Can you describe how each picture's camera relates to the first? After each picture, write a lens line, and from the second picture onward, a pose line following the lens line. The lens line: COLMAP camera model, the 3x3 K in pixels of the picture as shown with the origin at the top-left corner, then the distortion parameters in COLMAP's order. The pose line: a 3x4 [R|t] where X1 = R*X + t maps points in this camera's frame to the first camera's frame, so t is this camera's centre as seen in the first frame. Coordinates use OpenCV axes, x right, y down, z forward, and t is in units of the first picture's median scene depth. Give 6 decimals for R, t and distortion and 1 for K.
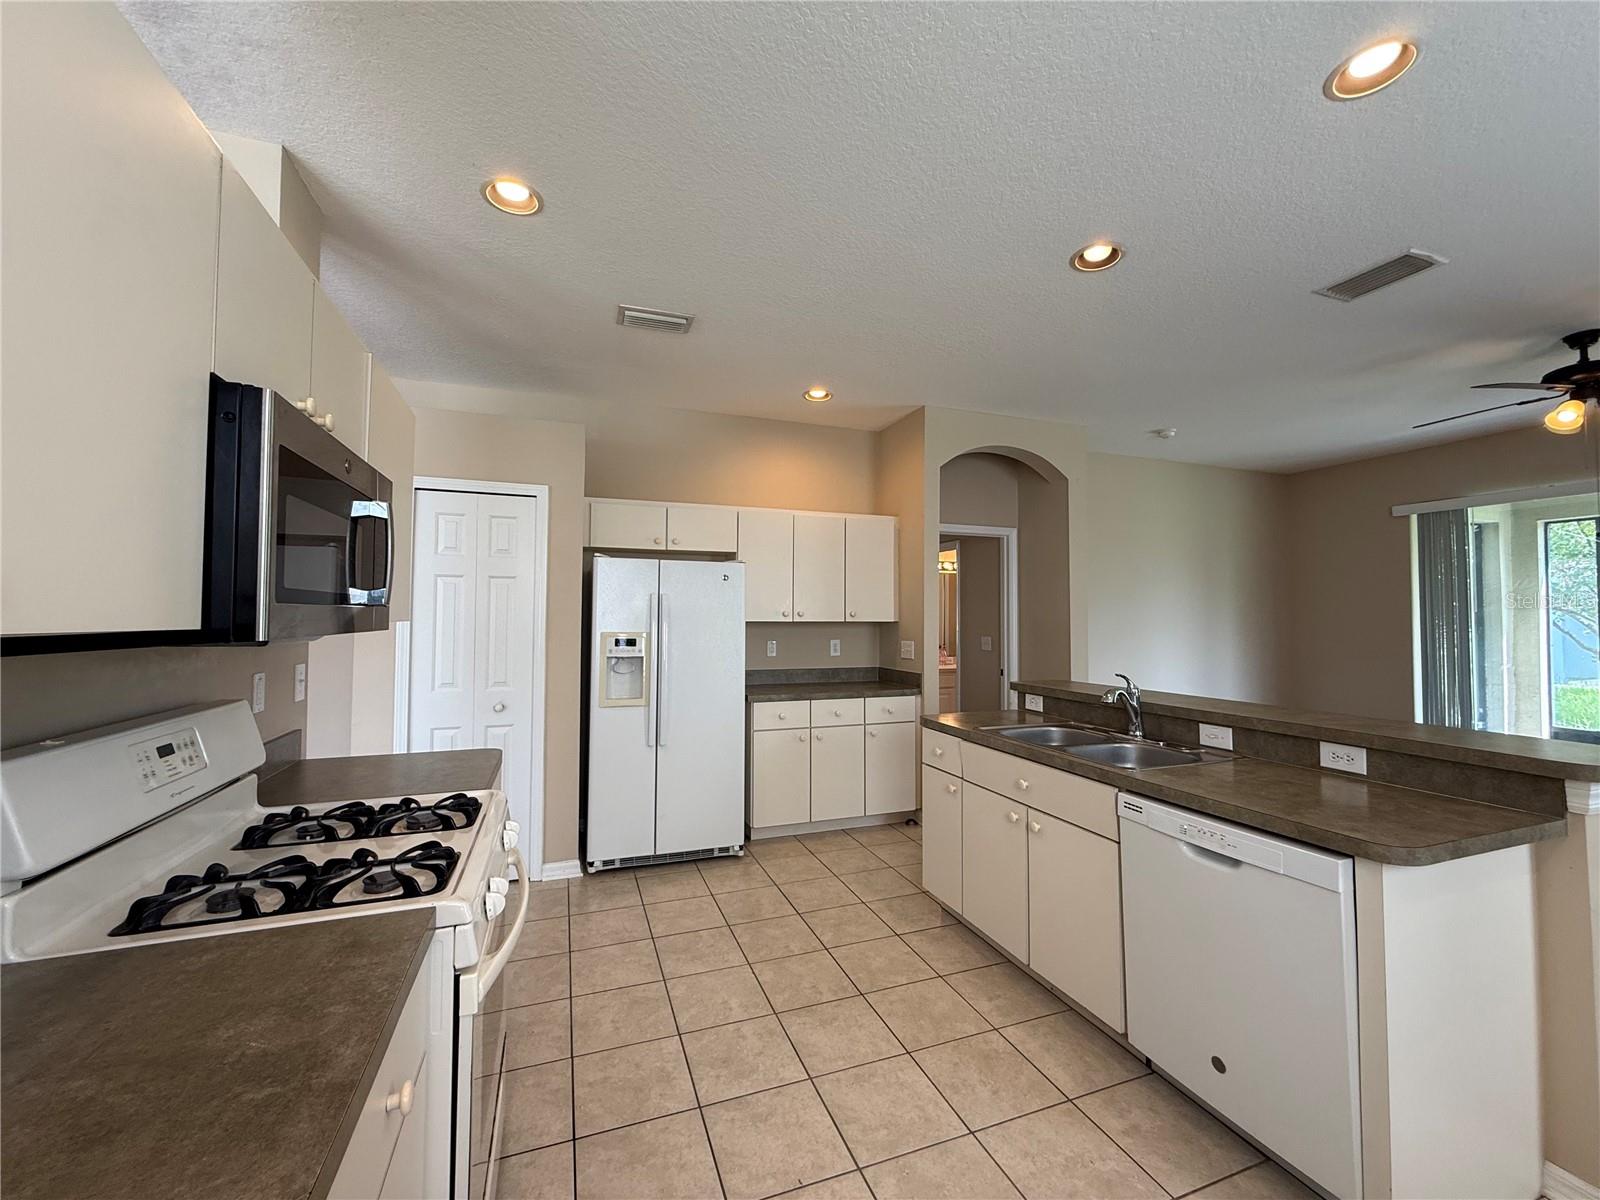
lens RADIAL K [[638.4, 0, 798.3], [0, 638.4, 597.5], [0, 0, 1]] dist [-0.000233, 0.000802]
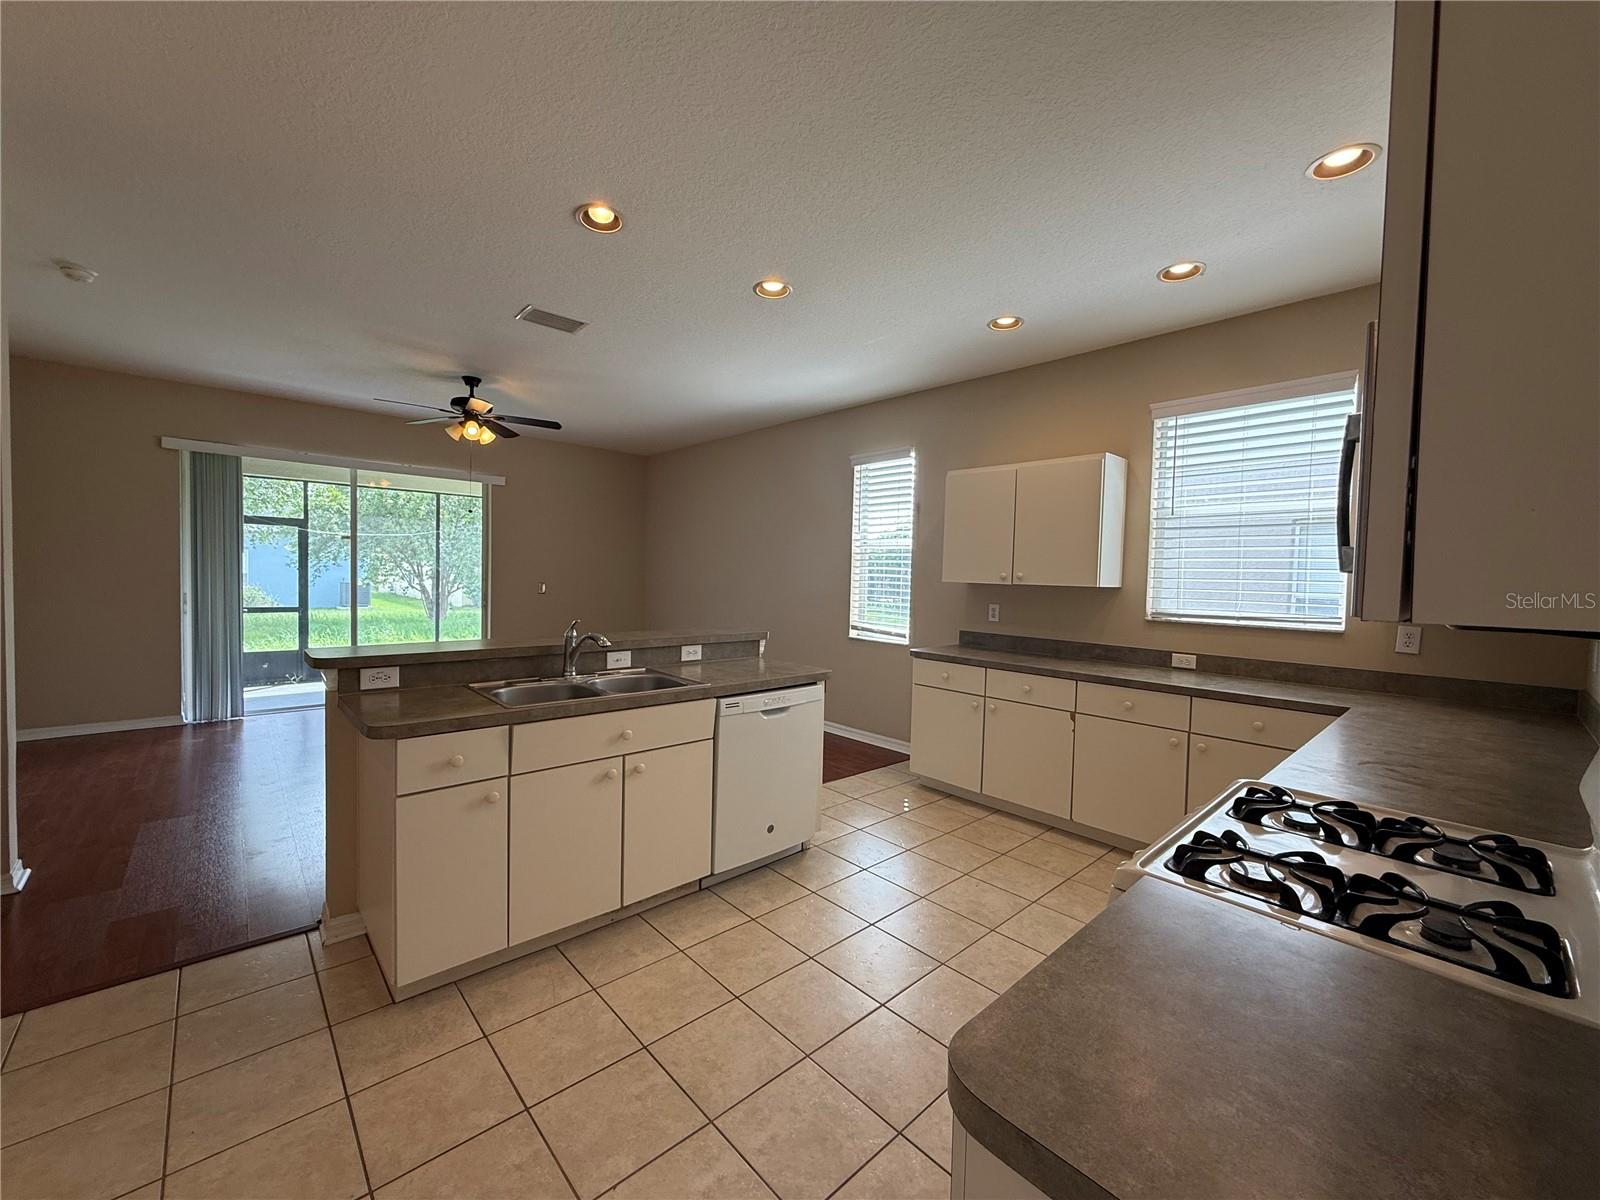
lens RADIAL K [[638.4, 0, 798.7], [0, 638.4, 595.7], [0, 0, 1]] dist [-0.000233, 0.000802]
pose [[-0.376885, -0.044799, 0.925176, -0.567838], [-0.054481, 0.998173, 0.026140, 0.027001], [-0.924657, -0.040553, -0.378637, 0.958711]]
